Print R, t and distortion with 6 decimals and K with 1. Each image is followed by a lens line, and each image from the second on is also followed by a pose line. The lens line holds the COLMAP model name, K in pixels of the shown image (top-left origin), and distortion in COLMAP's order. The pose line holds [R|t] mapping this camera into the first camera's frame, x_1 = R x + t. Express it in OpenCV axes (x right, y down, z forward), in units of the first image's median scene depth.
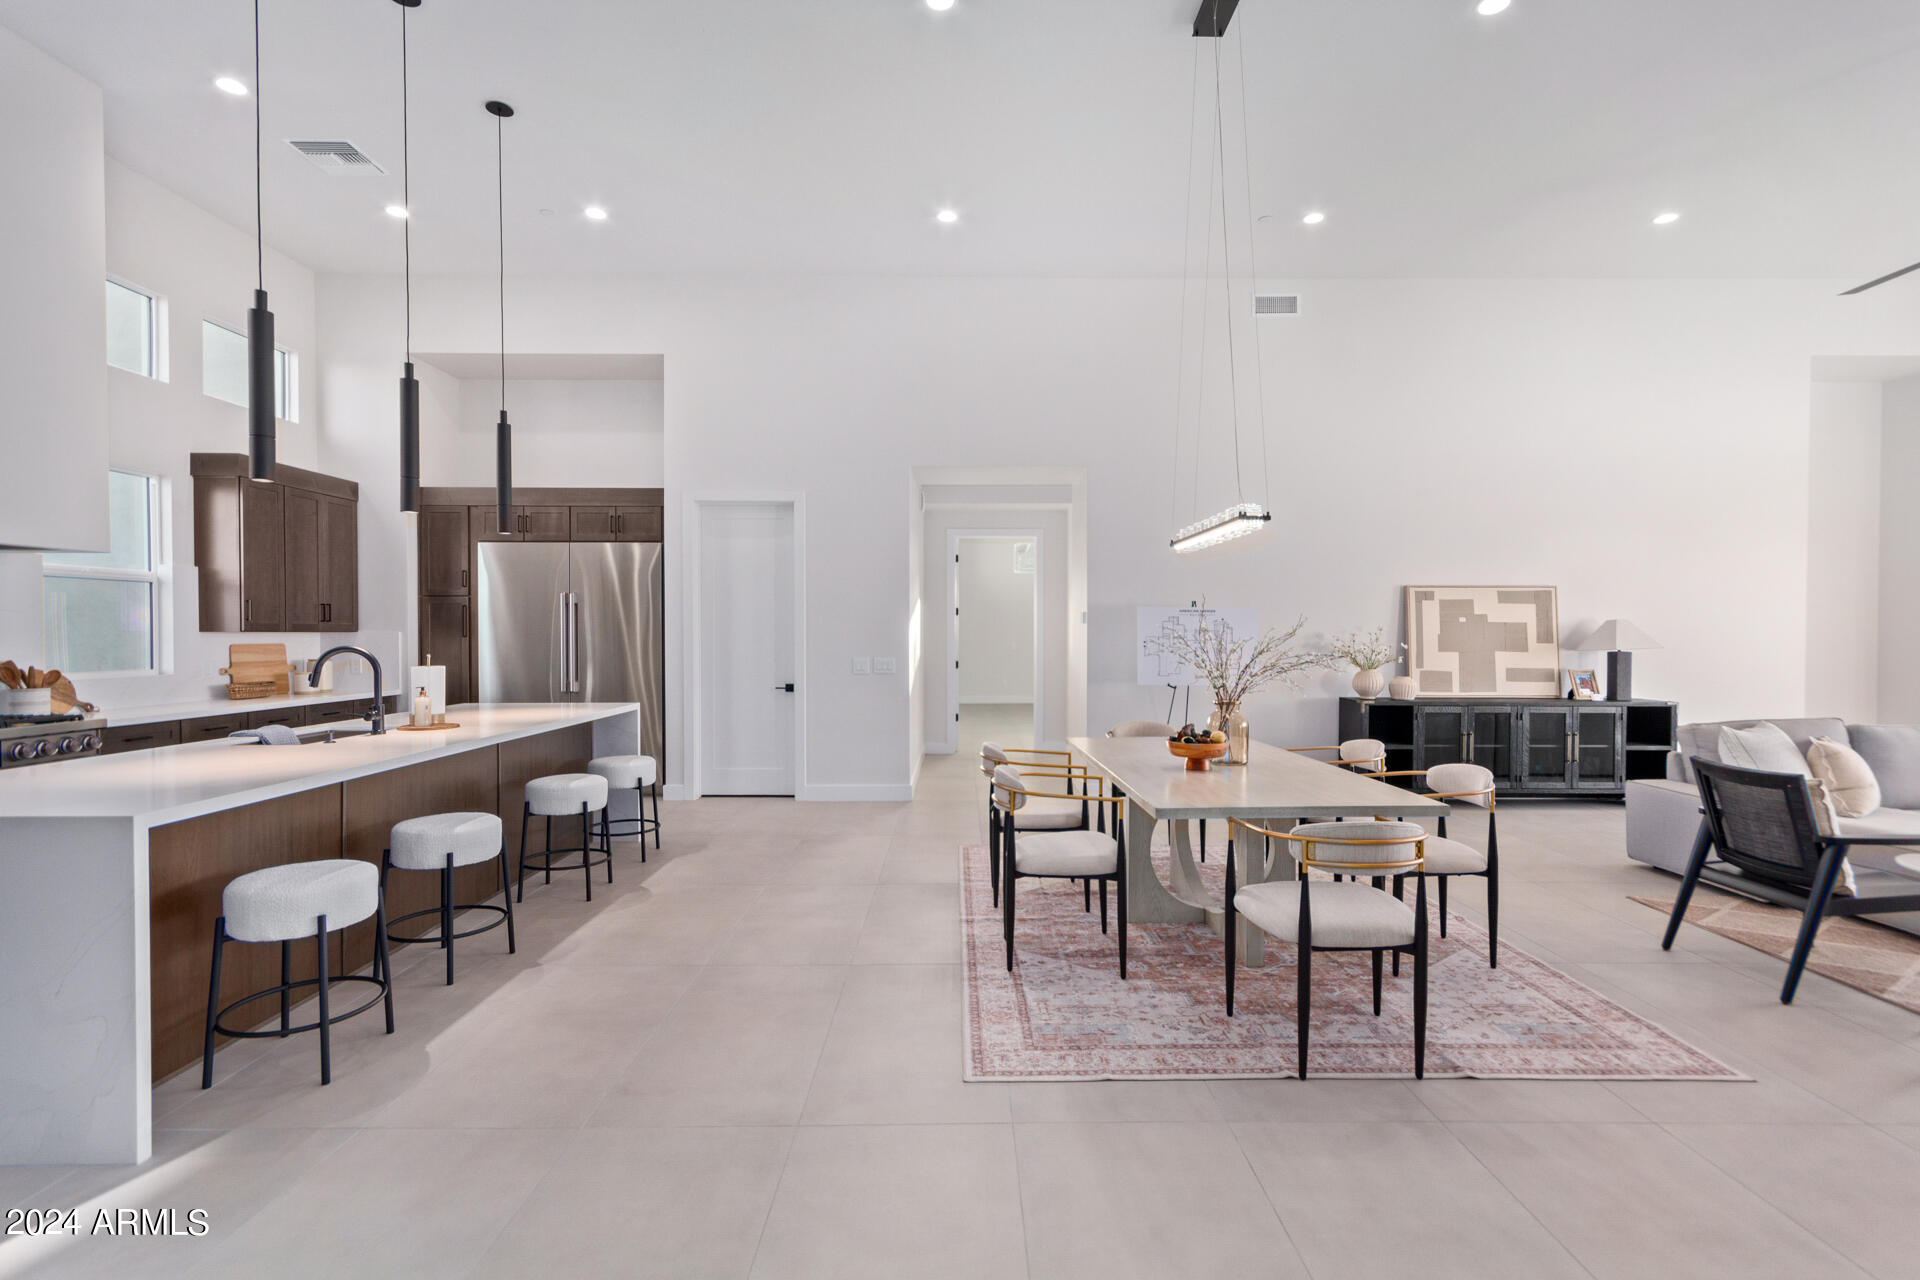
lens RADIAL K [[888.5, 0, 972.0], [0, 888.5, 642.2], [0, 0, 1]] dist [0.003635, 0.000597]
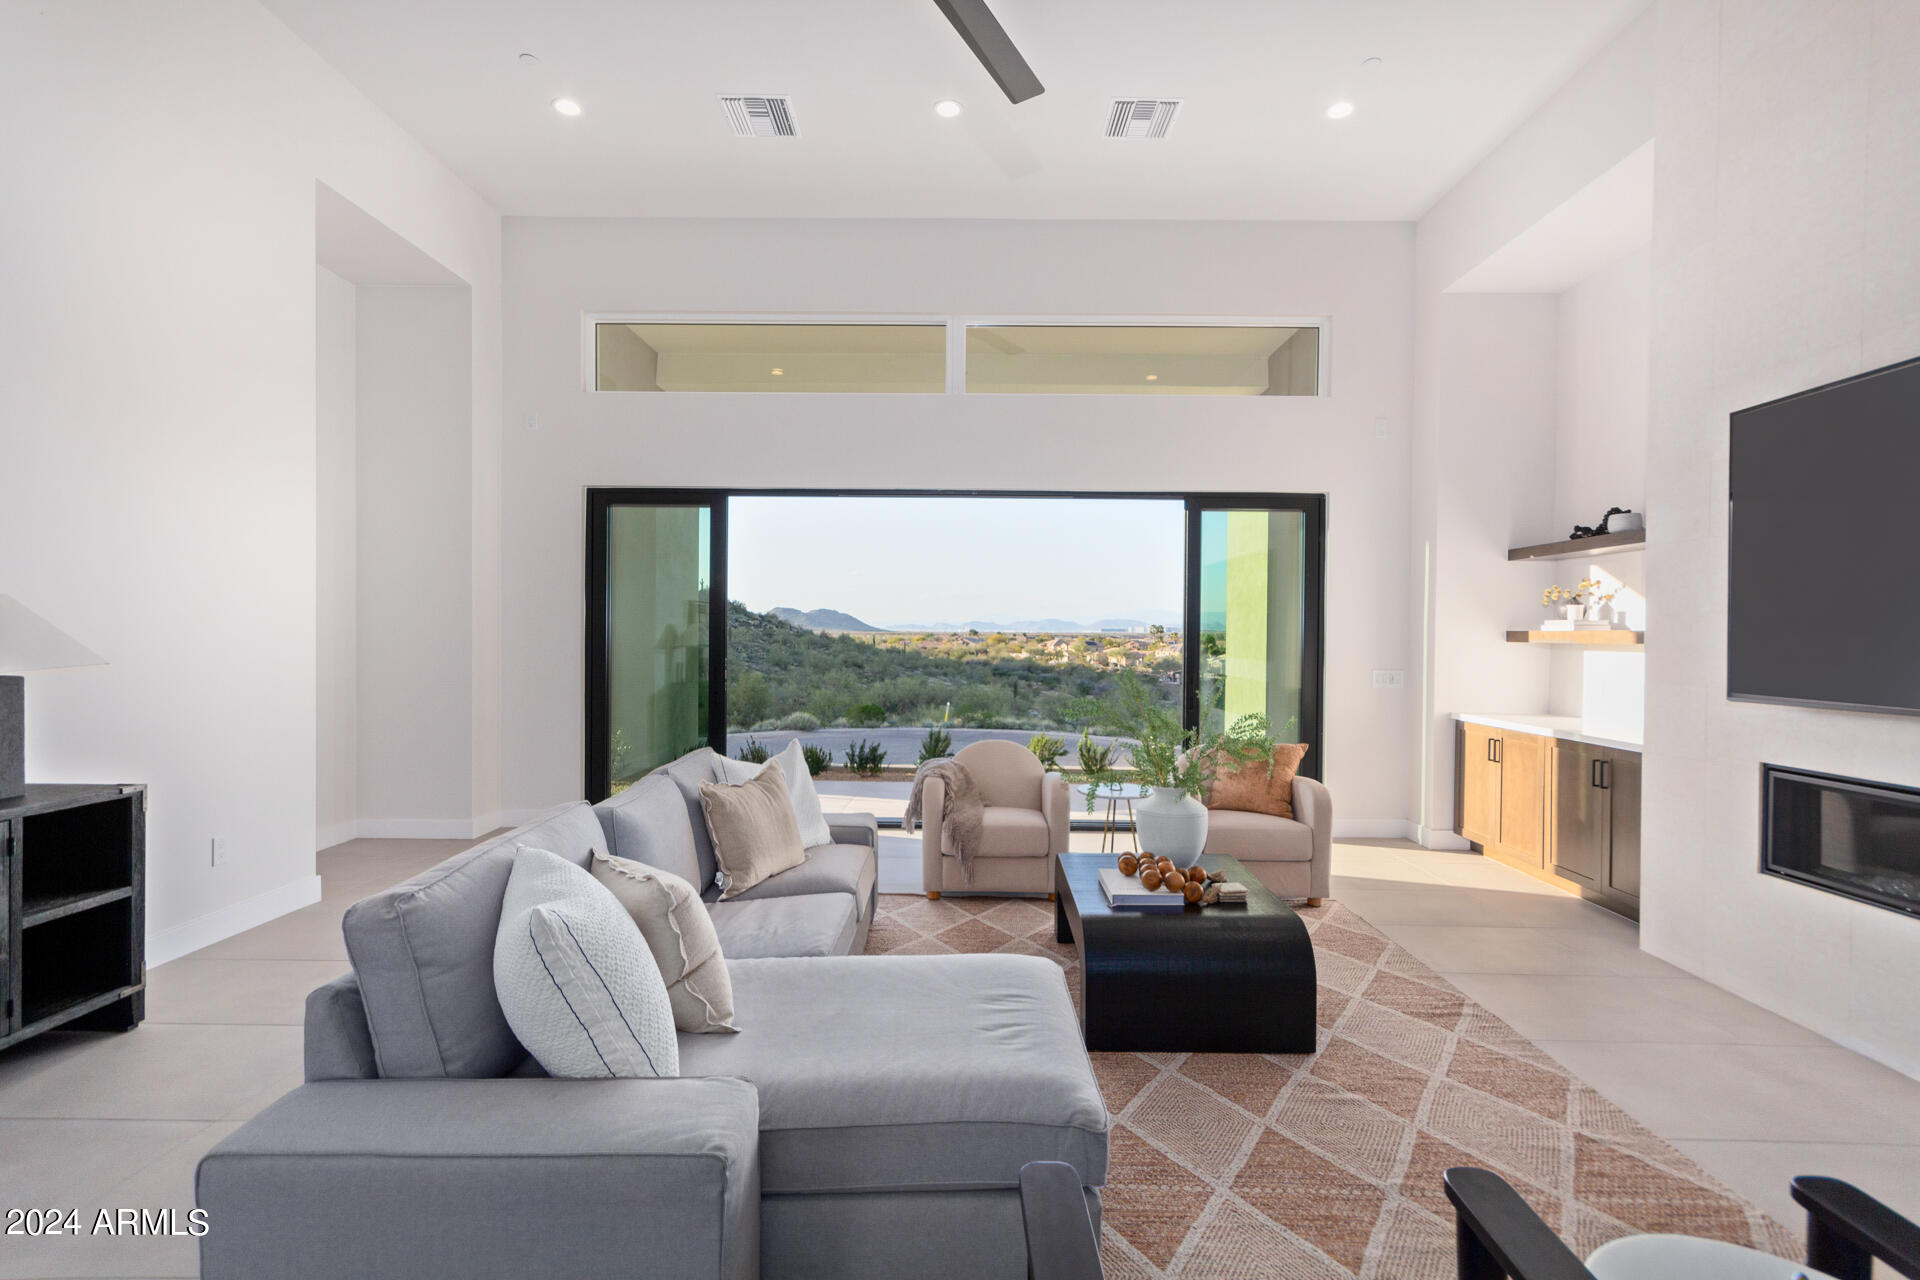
lens RADIAL K [[888.5, 0, 966.1], [0, 888.5, 642.8], [0, 0, 1]] dist [0.003635, 0.000597]
pose [[0.019675, -0.013793, 0.999711, 0.353764], [0.002913, 0.999901, 0.013738, -0.008829], [-0.999802, 0.002641, 0.019714, 0.580123]]
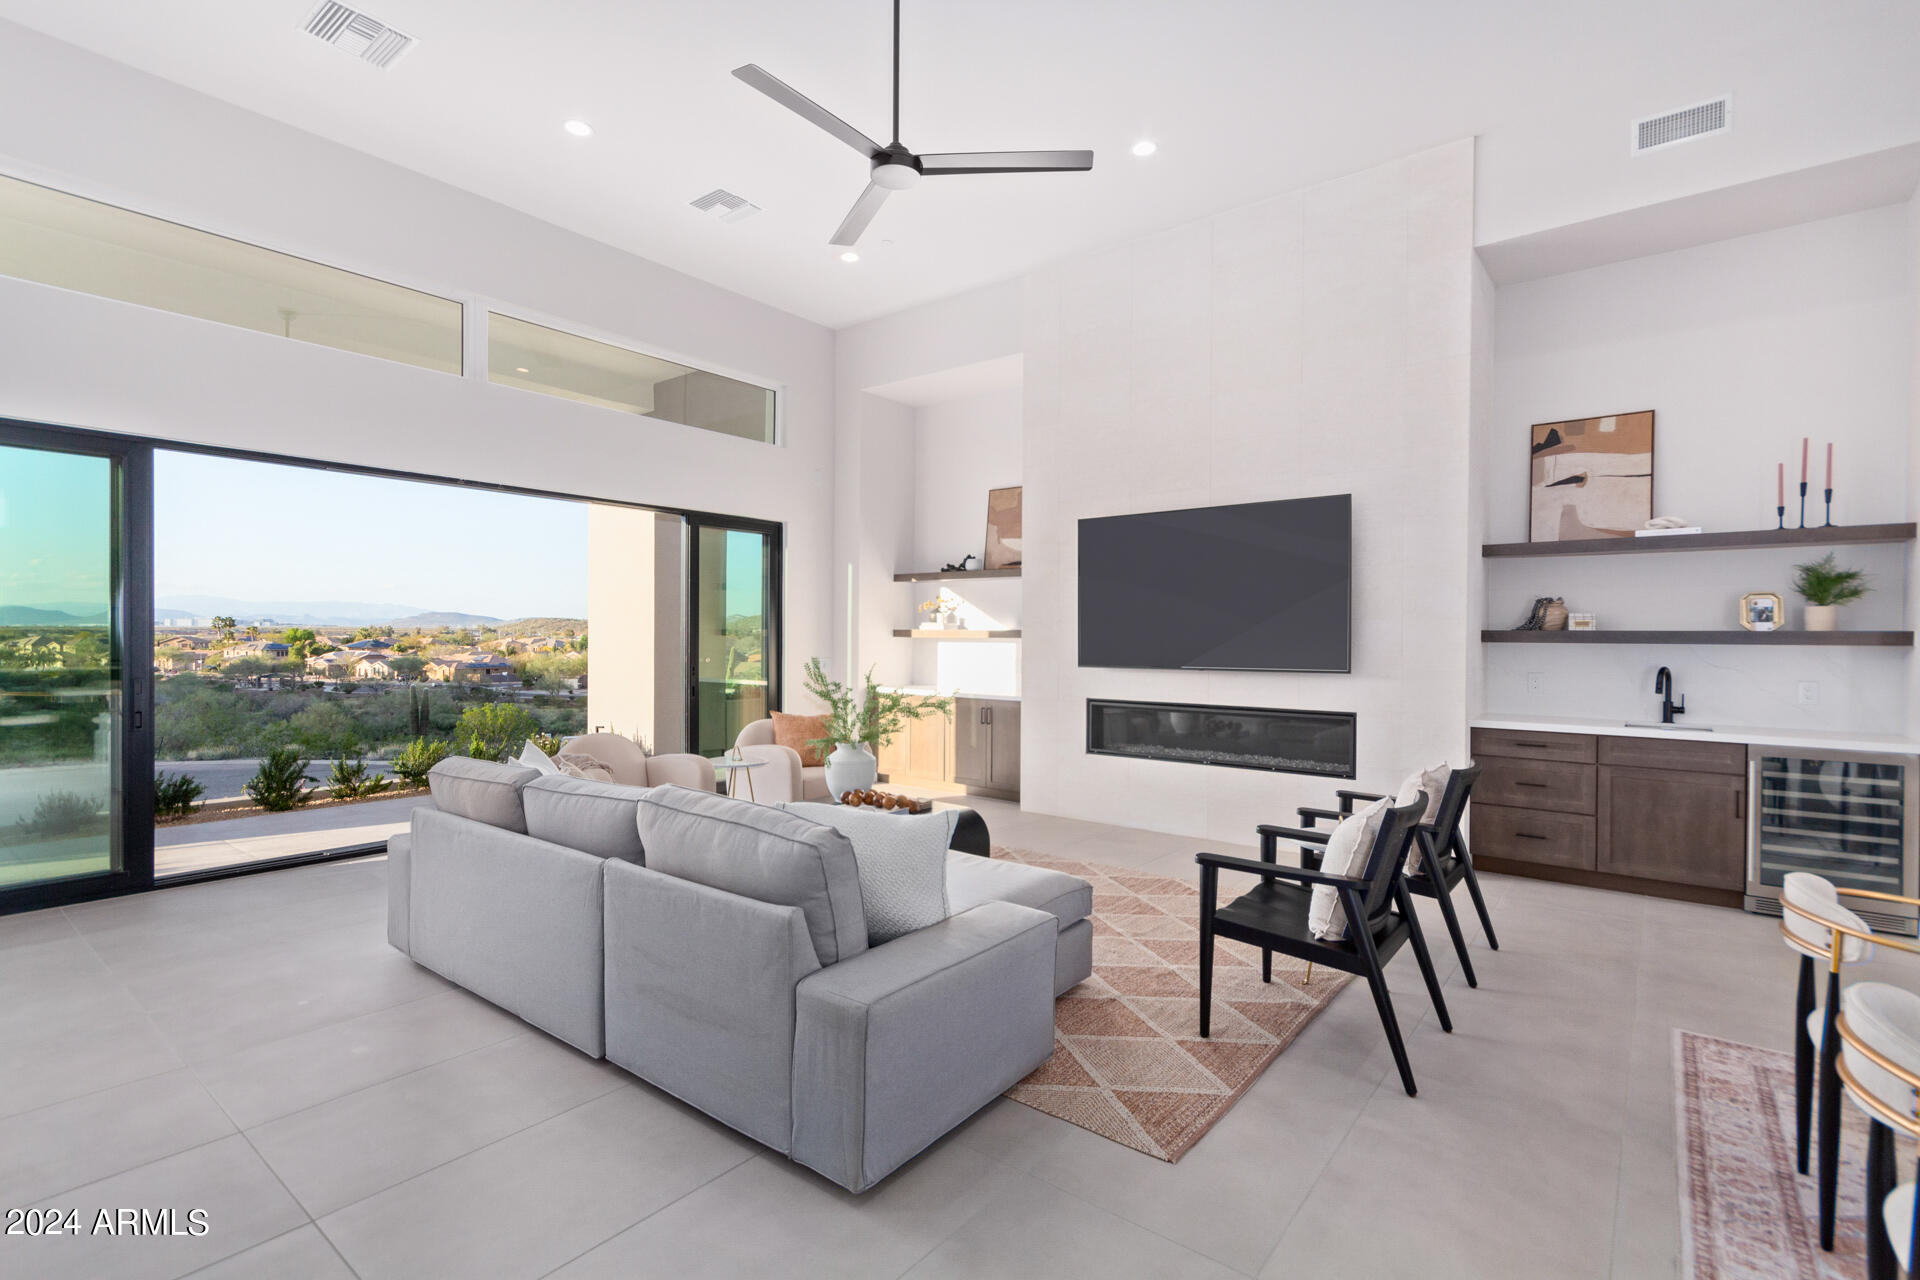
lens RADIAL K [[888.5, 0, 968.6], [0, 888.5, 641.2], [0, 0, 1]] dist [0.003635, 0.000597]
pose [[-0.778048, -0.013245, 0.628065, 0.346441], [-0.002320, 0.999831, 0.018210, -0.013780], [-0.628201, 0.012711, -0.777947, 0.990649]]
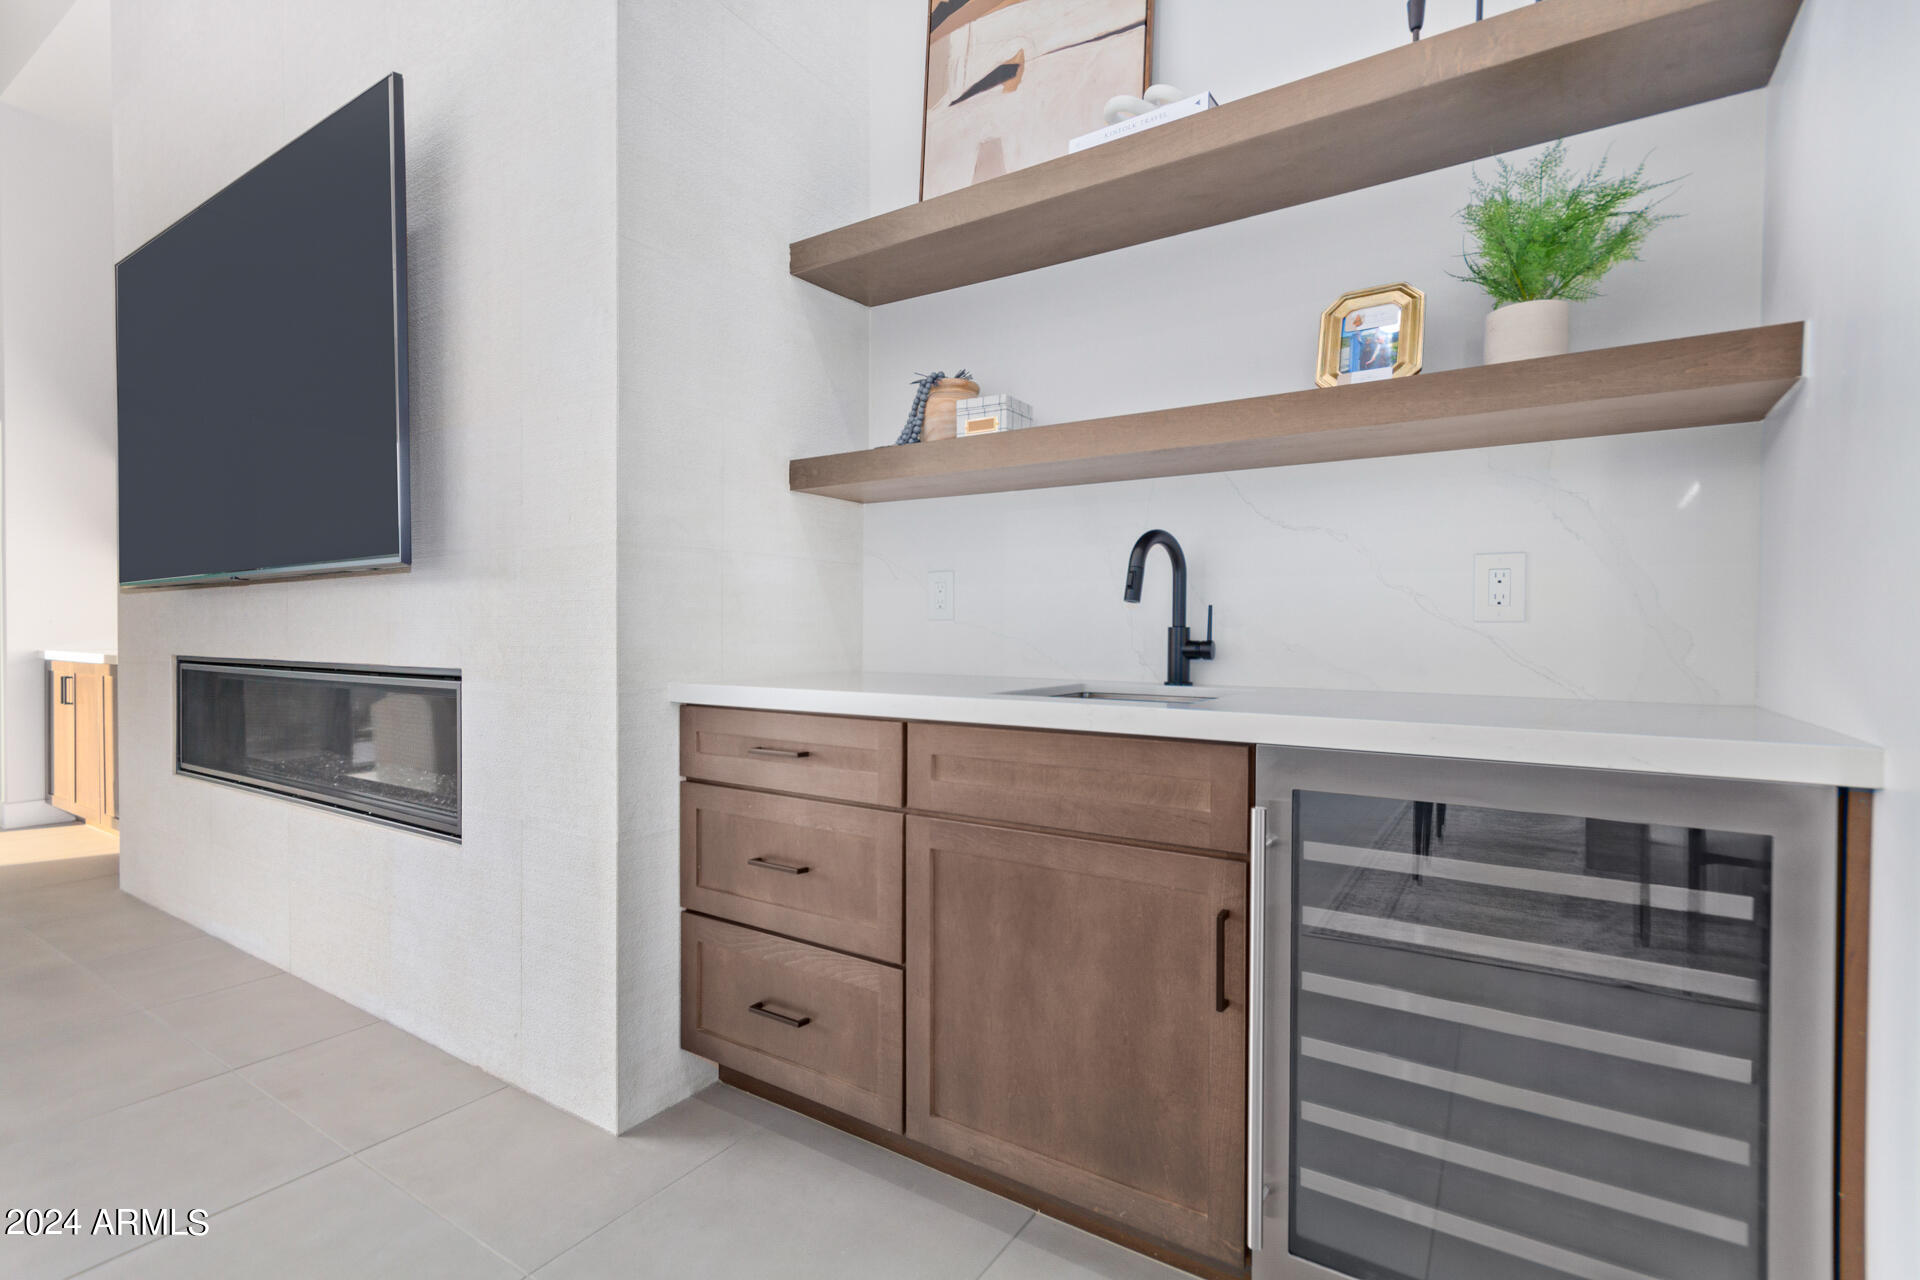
lens RADIAL K [[888.5, 0, 980.3], [0, 888.5, 639.9], [0, 0, 1]] dist [0.003635, 0.000597]
pose [[-0.830772, -0.013046, 0.556461, 0.255188], [-0.001386, 0.999771, 0.021370, 0.047871], [-0.556612, 0.016982, -0.830599, 0.296029]]
